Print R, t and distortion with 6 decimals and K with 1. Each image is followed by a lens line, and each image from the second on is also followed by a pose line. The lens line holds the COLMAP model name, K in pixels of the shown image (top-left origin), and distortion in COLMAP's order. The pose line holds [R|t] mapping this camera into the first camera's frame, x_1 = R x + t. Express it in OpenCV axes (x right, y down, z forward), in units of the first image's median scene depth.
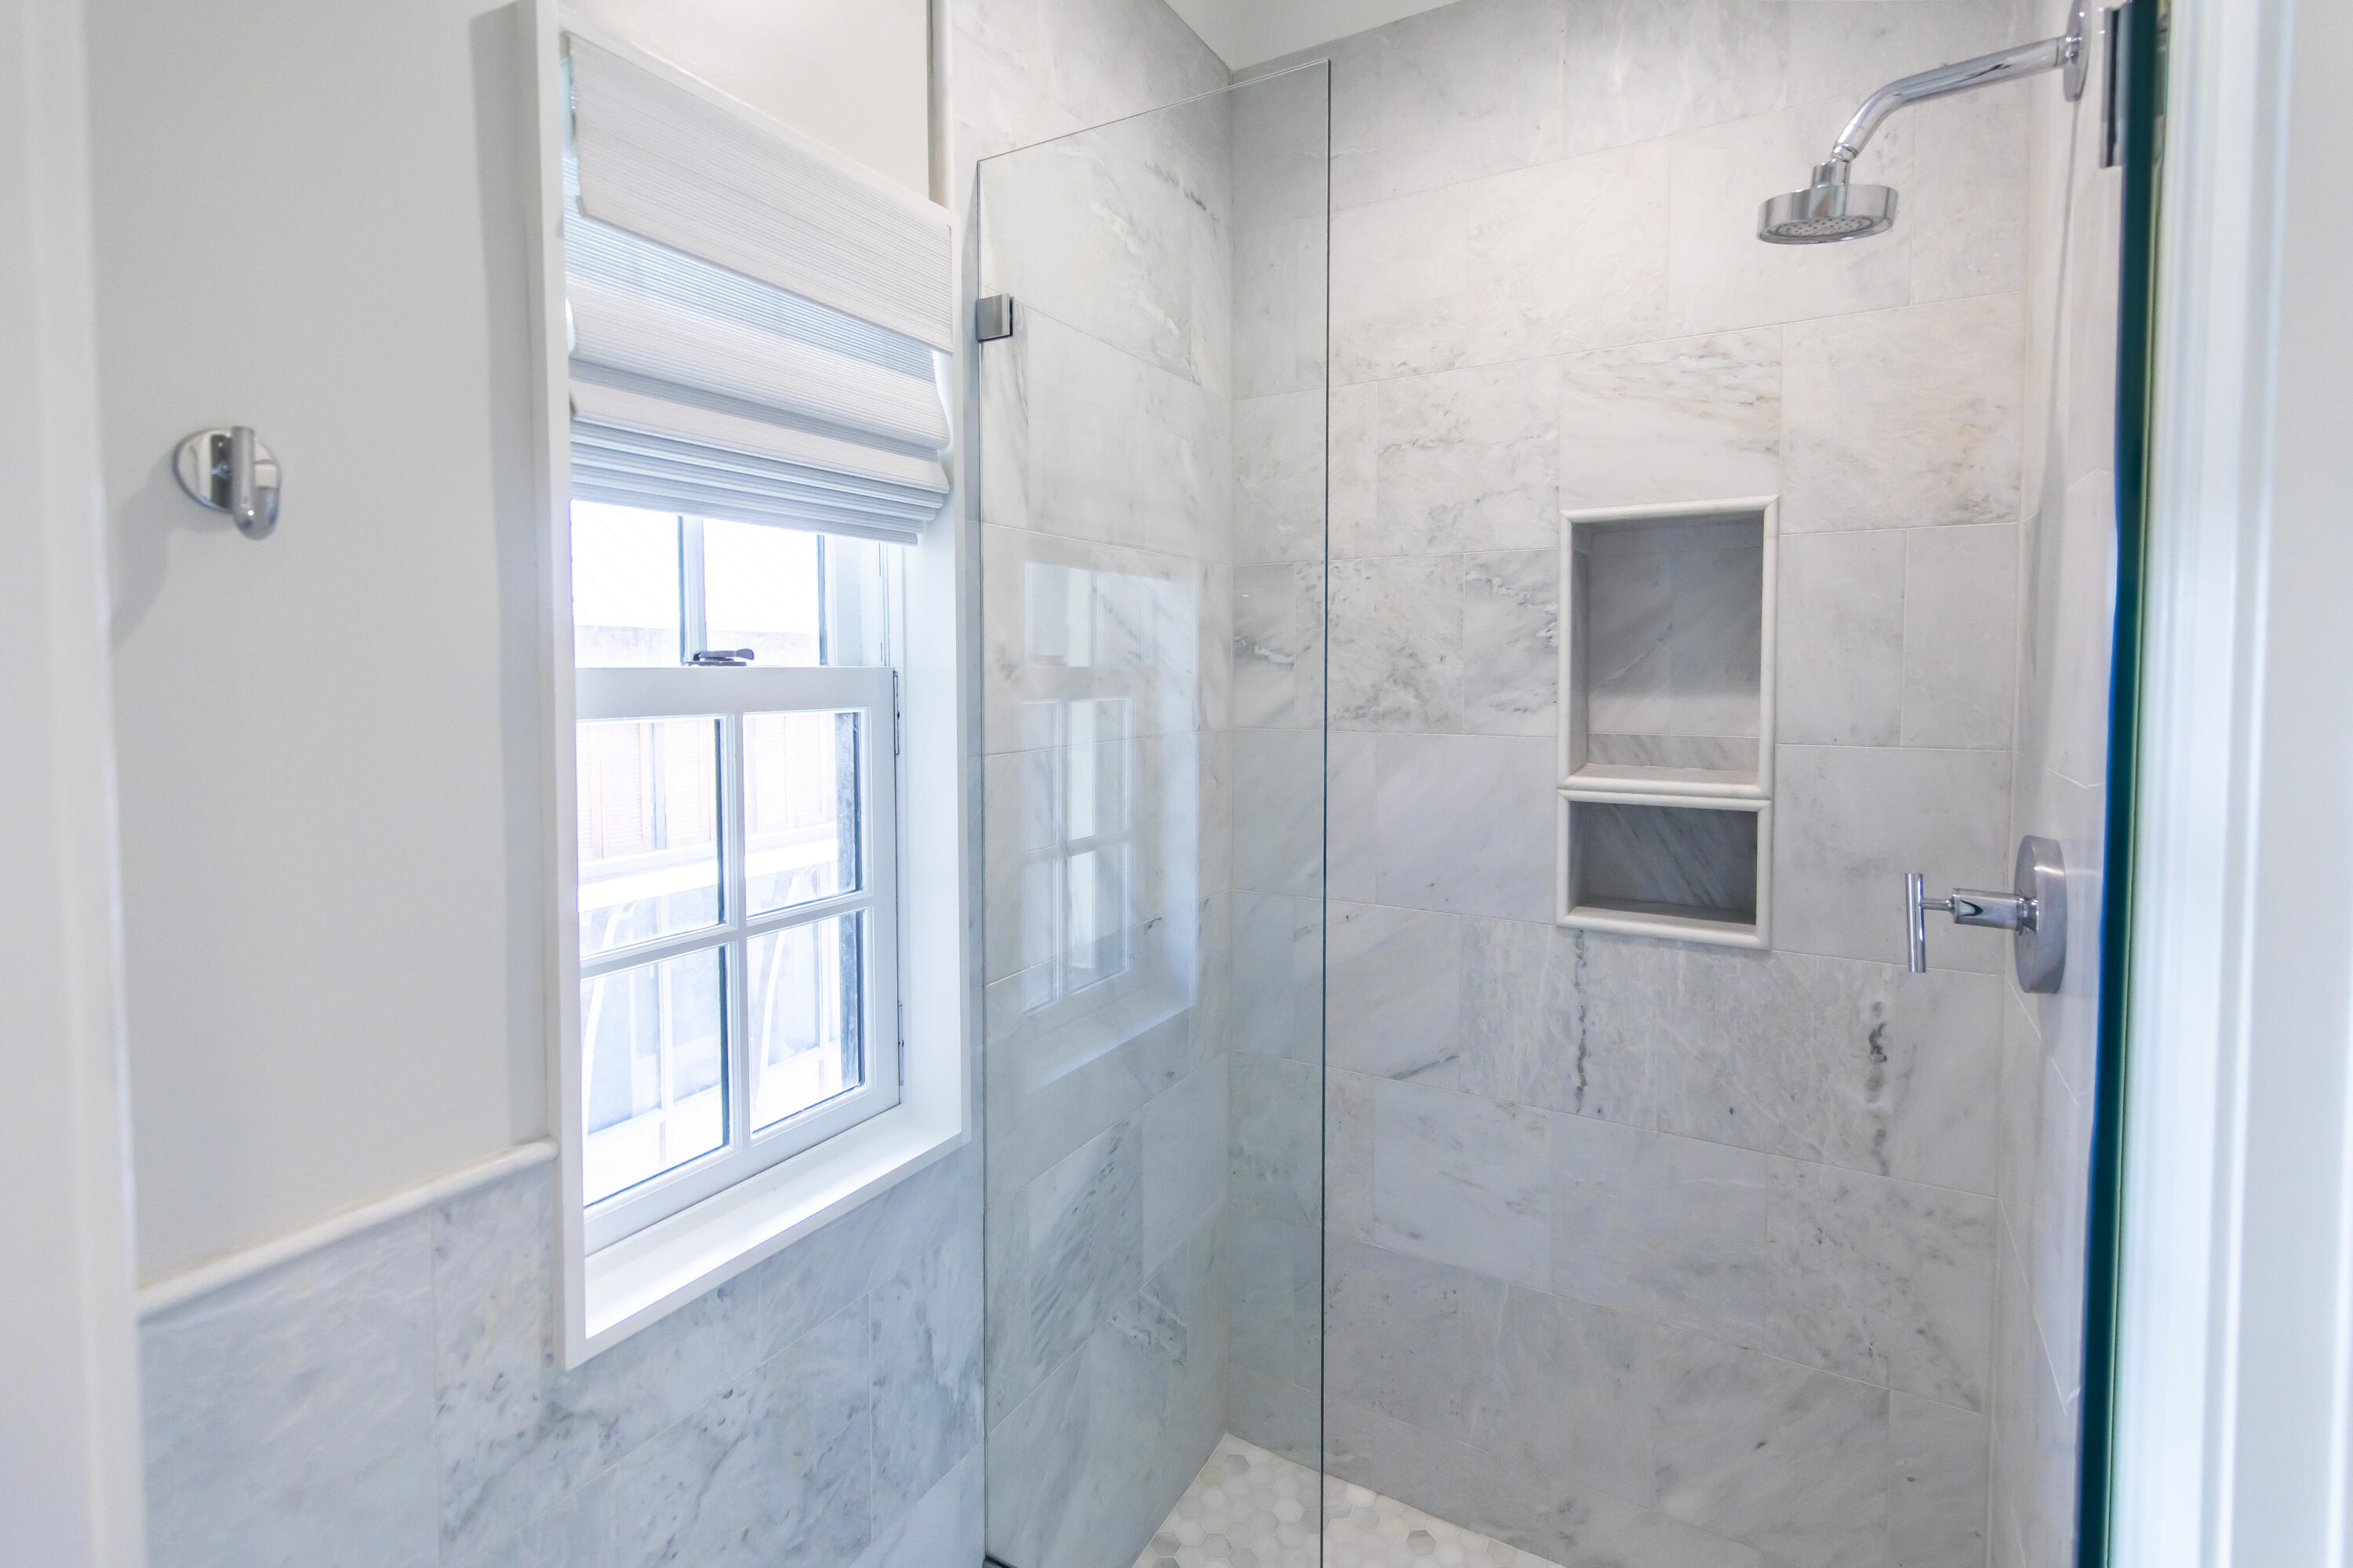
lens RADIAL K [[1130.4, 0, 1171.7], [0, 1130.4, 722.0], [0, 0, 1]] dist [0.010799, -0.000206]
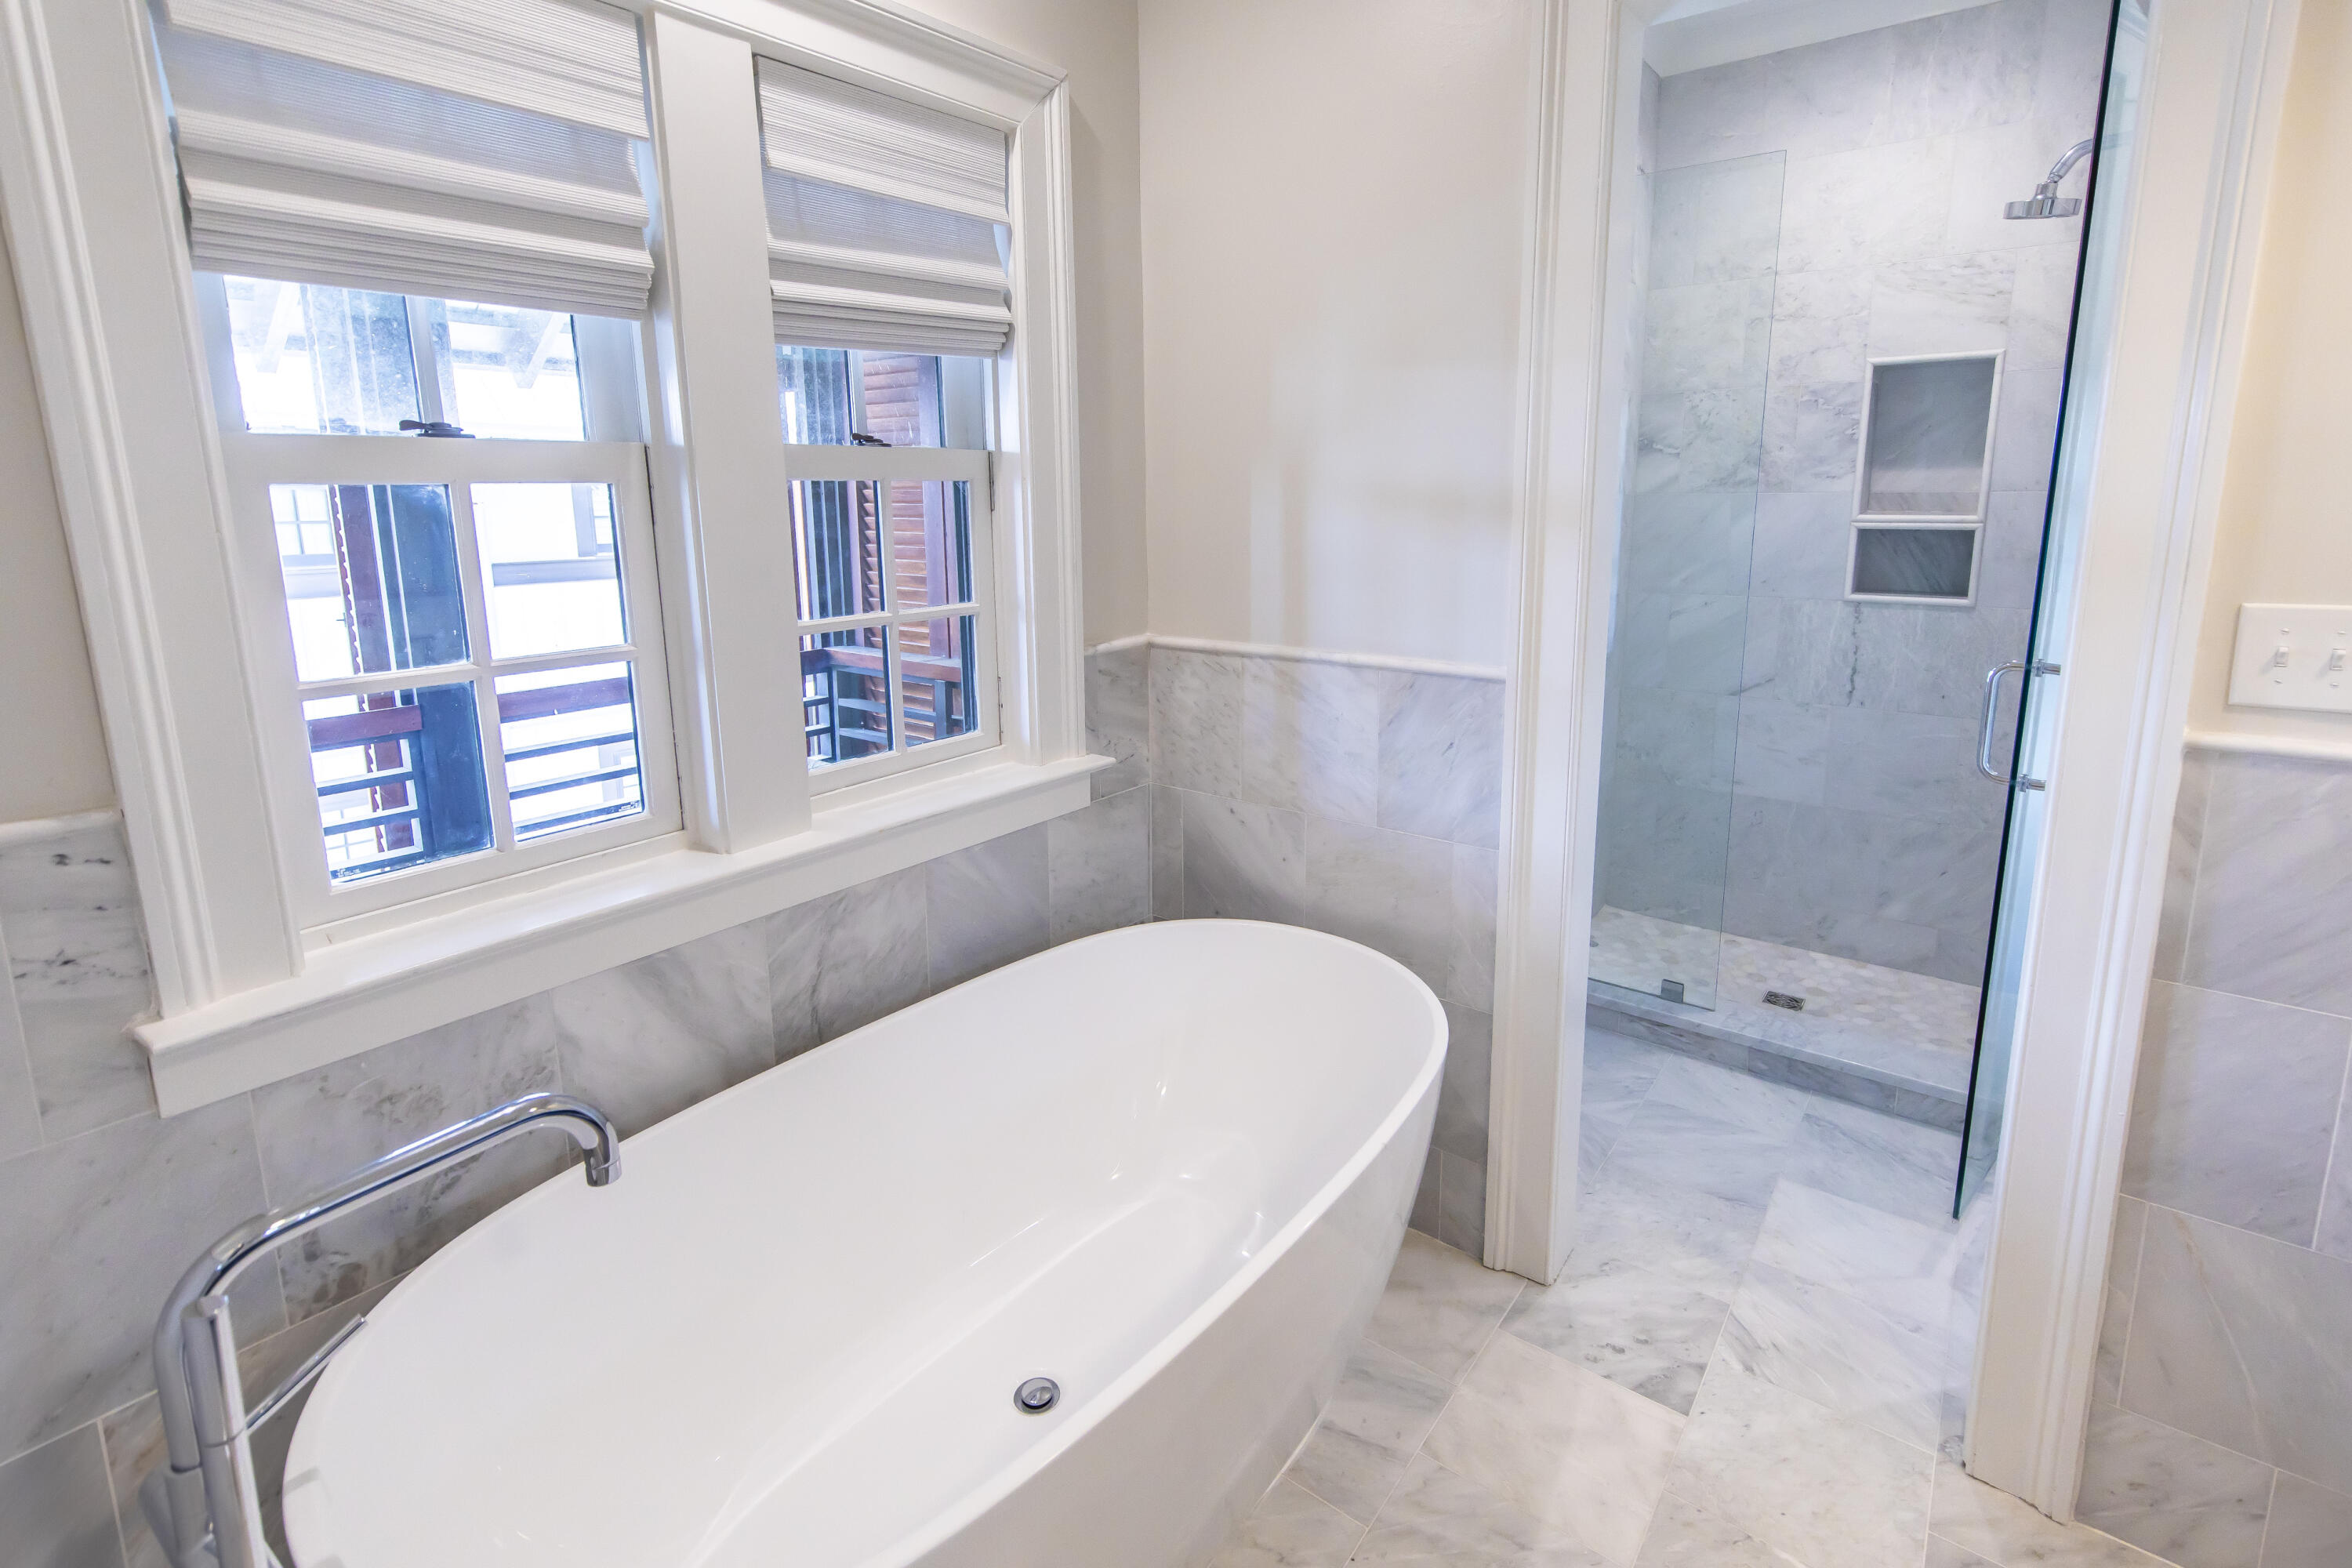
lens RADIAL K [[1121.1, 0, 1173.7], [0, 1121.1, 687.4], [0, 0, 1]] dist [0.013201, -0.001232]
pose [[0.989522, 0.020054, -0.142980, -0.440630], [-0.001242, 0.991453, 0.130462, 0.086049], [0.144374, -0.128917, 0.981089, -0.892169]]
